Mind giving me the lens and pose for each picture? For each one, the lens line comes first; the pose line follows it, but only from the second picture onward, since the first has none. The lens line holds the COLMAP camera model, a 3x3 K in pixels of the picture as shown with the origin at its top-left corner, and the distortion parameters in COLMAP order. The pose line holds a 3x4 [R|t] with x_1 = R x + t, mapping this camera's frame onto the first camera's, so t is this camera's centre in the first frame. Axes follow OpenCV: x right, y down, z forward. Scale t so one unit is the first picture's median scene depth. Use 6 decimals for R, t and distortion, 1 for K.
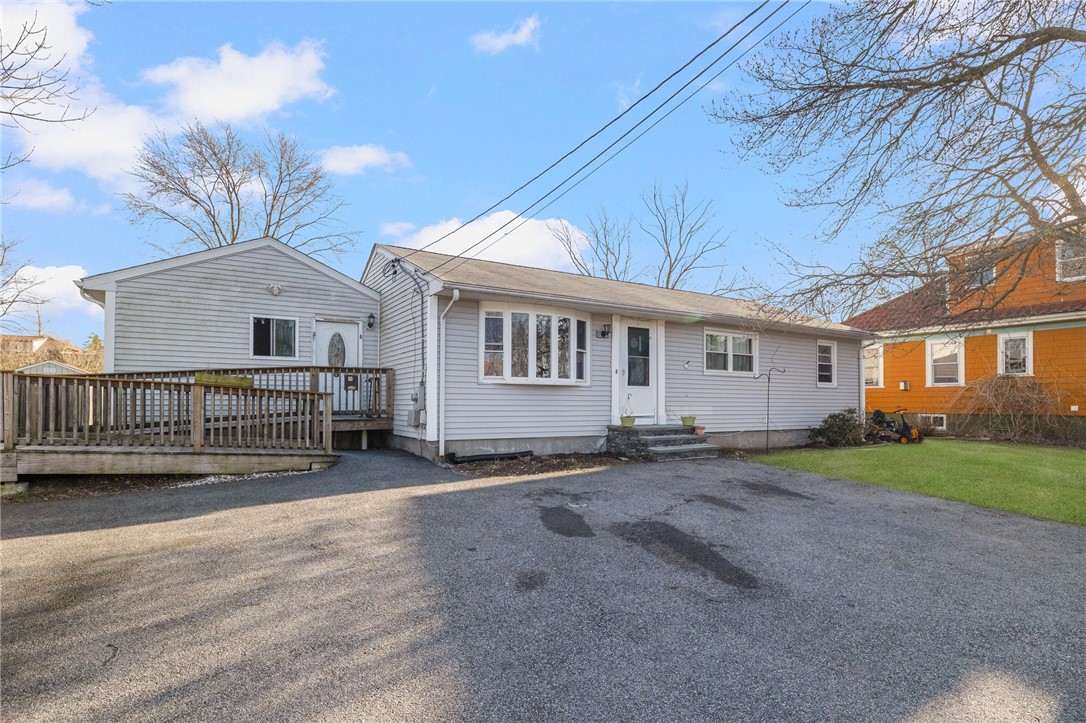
lens RADIAL K [[544.8, 0, 542.9], [0, 544.8, 399.6], [0, 0, 1]] dist [-0.002085, -0.000389]
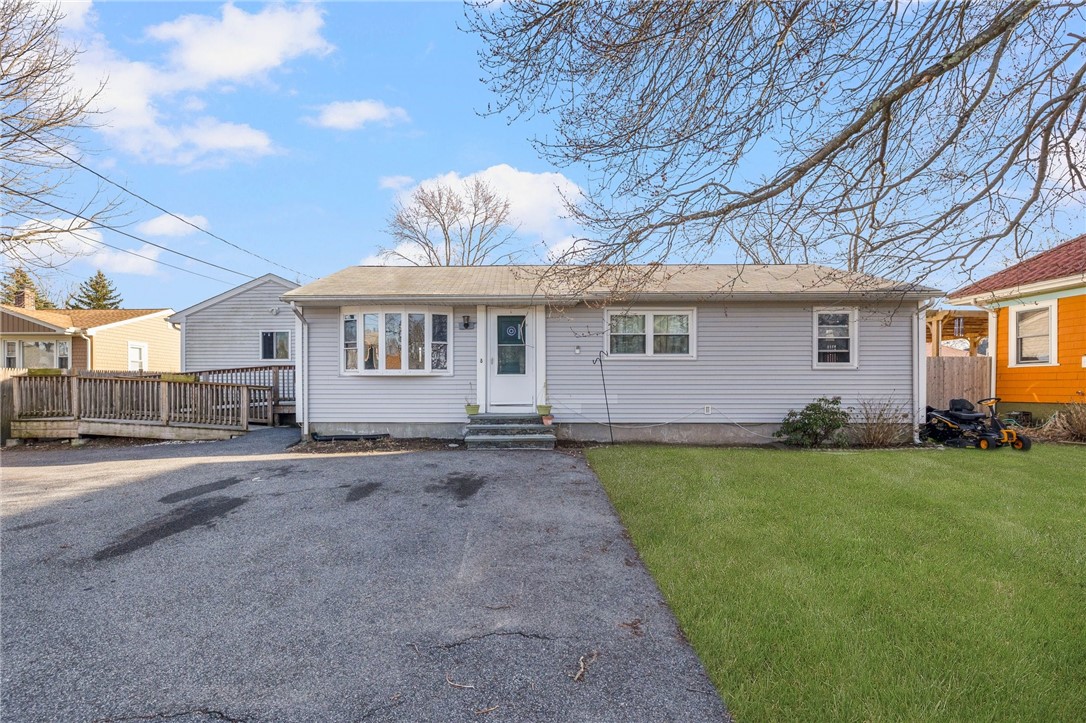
lens RADIAL K [[496.6, 0, 537.1], [0, 496.6, 390.0], [0, 0, 1]] dist [-0.001062, -0.000055]
pose [[0.849924, -0.004425, -0.526887, 0.773289], [0.008453, 0.999951, 0.005238, -0.000391], [0.526838, -0.008905, 0.849919, 0.278050]]
